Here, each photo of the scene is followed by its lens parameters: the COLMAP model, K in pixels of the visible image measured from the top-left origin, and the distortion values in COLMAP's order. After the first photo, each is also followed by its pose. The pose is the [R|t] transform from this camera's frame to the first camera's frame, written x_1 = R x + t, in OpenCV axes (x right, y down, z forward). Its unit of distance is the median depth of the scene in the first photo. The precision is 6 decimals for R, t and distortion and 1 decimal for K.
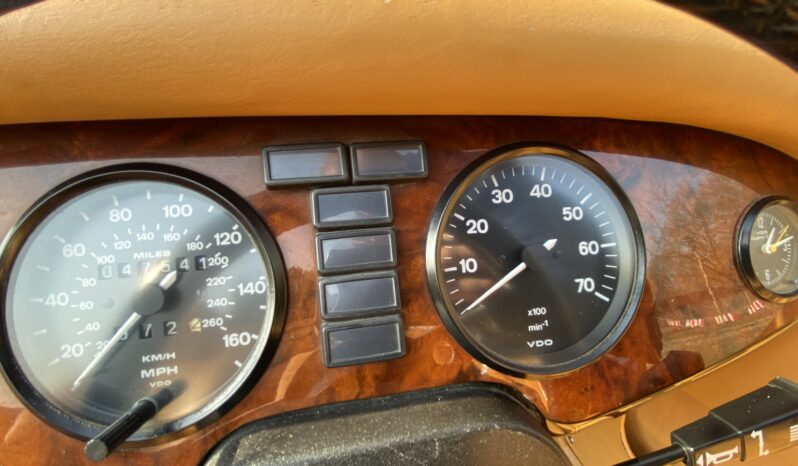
lens RADIAL K [[325.4, 0, 396.9], [0, 325.4, 222.9], [0, 0, 1]] dist [0.002346, -0.002160]
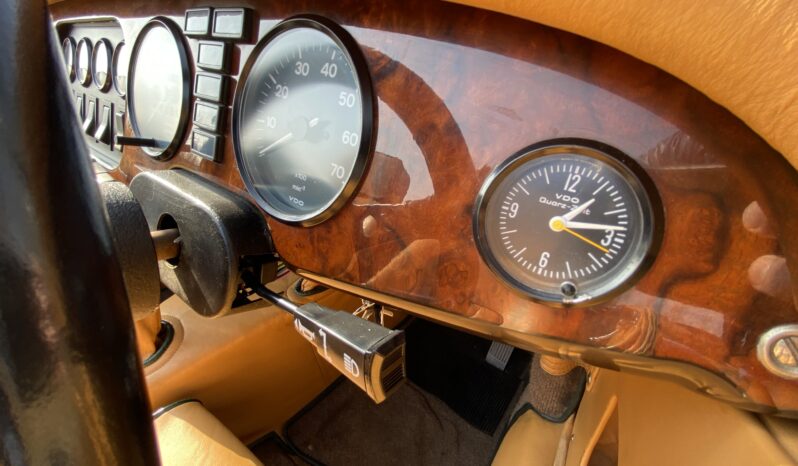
lens RADIAL K [[325.4, 0, 396.1], [0, 325.4, 230.9], [0, 0, 1]] dist [0.002346, -0.002160]
pose [[0.693734, 0.426816, -0.580139, 1.654728], [-0.245855, 0.897443, 0.366267, -0.083062], [0.676970, -0.111462, 0.727522, 0.388697]]
